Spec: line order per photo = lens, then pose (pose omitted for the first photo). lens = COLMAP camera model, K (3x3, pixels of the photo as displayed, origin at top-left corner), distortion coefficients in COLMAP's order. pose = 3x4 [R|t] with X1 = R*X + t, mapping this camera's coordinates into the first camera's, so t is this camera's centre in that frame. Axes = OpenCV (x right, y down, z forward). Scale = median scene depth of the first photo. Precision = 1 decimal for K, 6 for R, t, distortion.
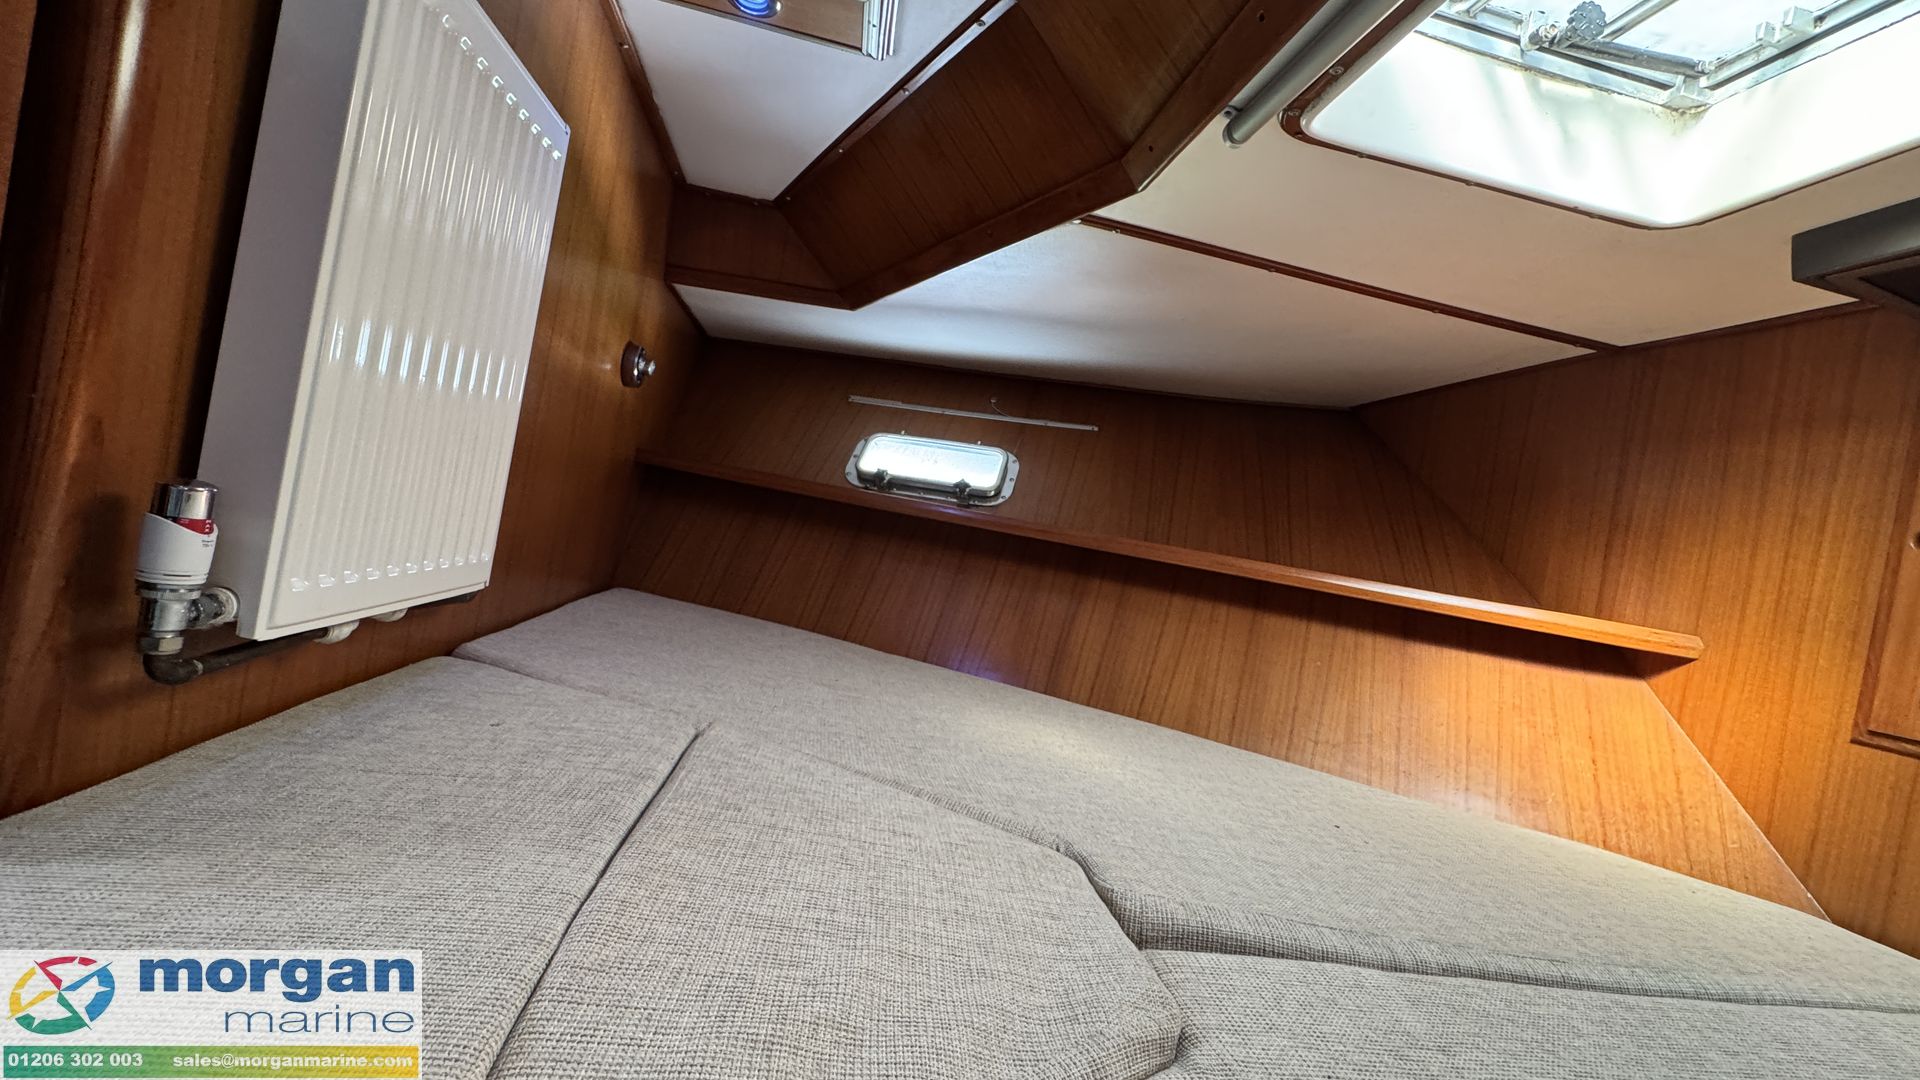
lens RADIAL K [[768.5, 0, 958.3], [0, 768.5, 539.8], [0, 0, 1]] dist [-0.004427, 0.000554]
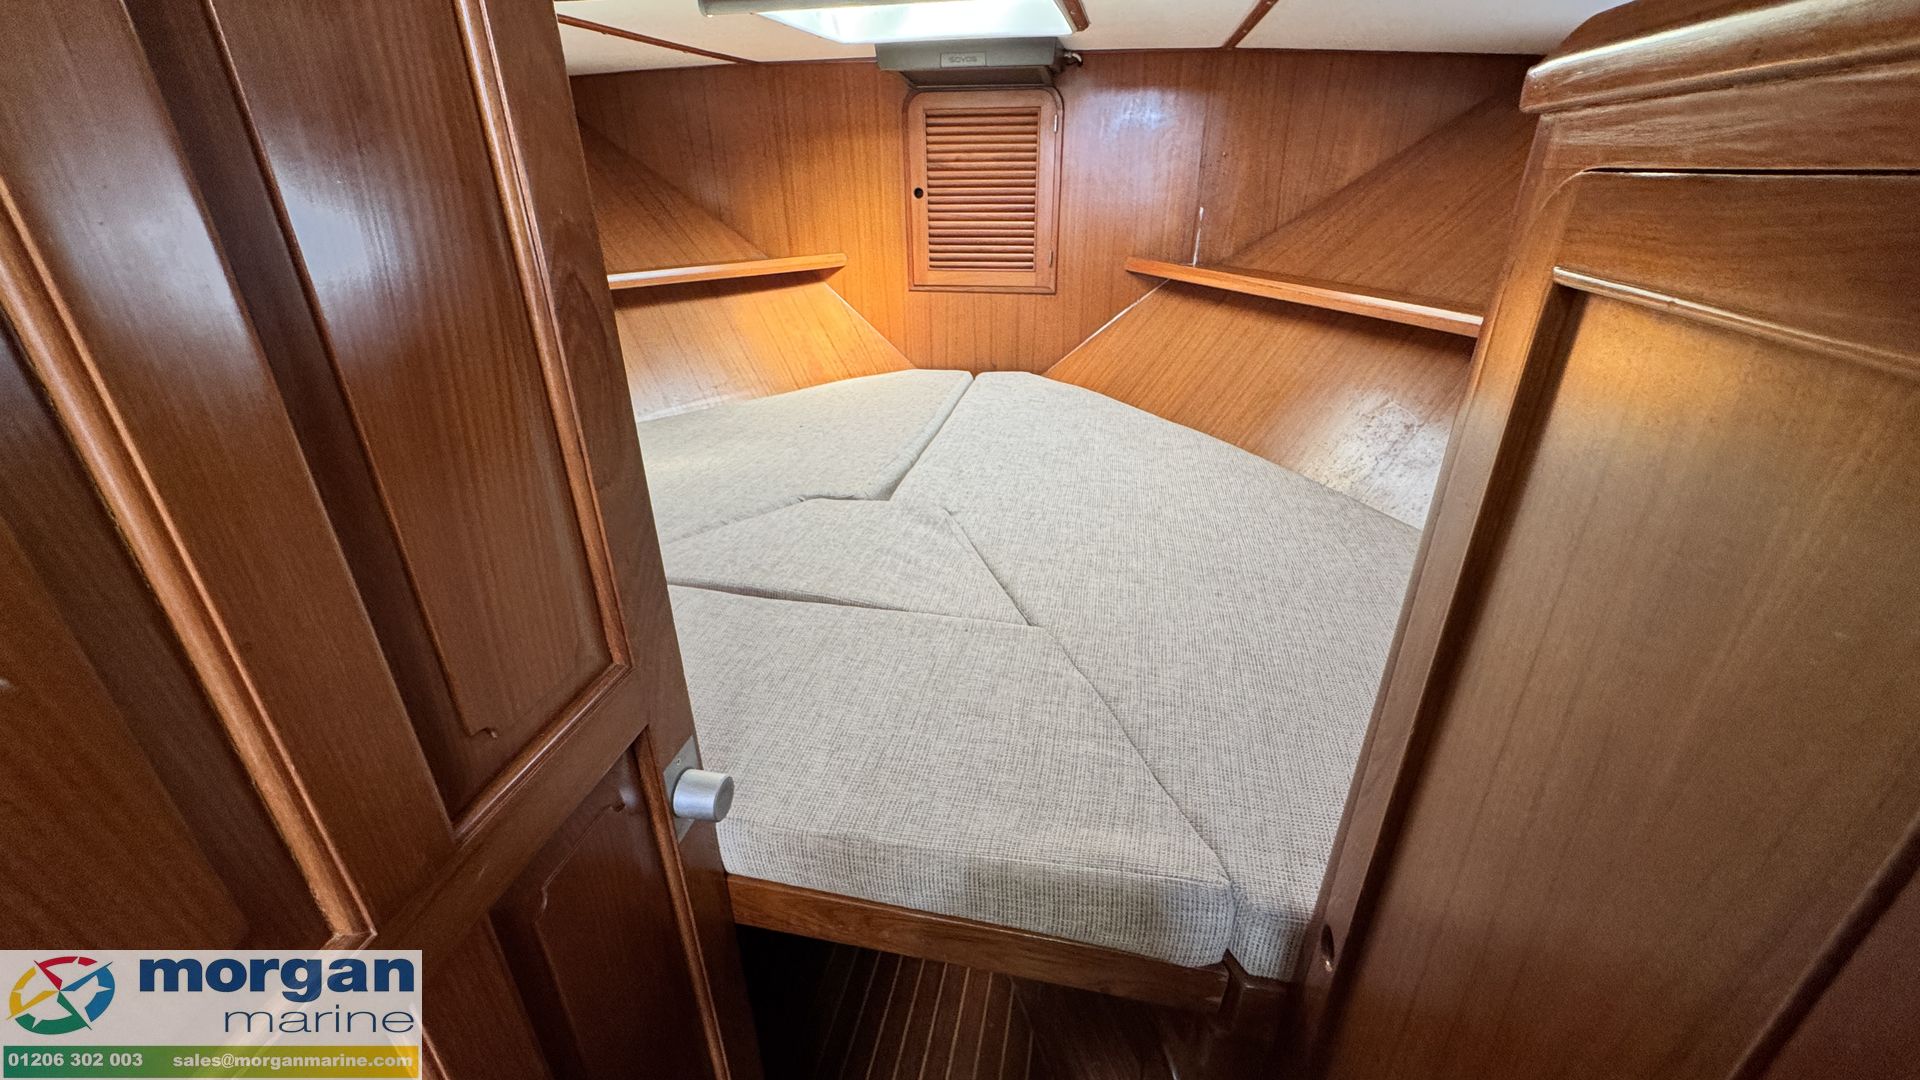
lens RADIAL K [[768.5, 0, 958.3], [0, 768.5, 539.8], [0, 0, 1]] dist [-0.004427, 0.000554]
pose [[0.348497, -0.566958, 0.746397, -1.010569], [0.085474, 0.812223, 0.577051, -0.488159], [-0.933405, -0.137303, 0.331517, -0.009739]]
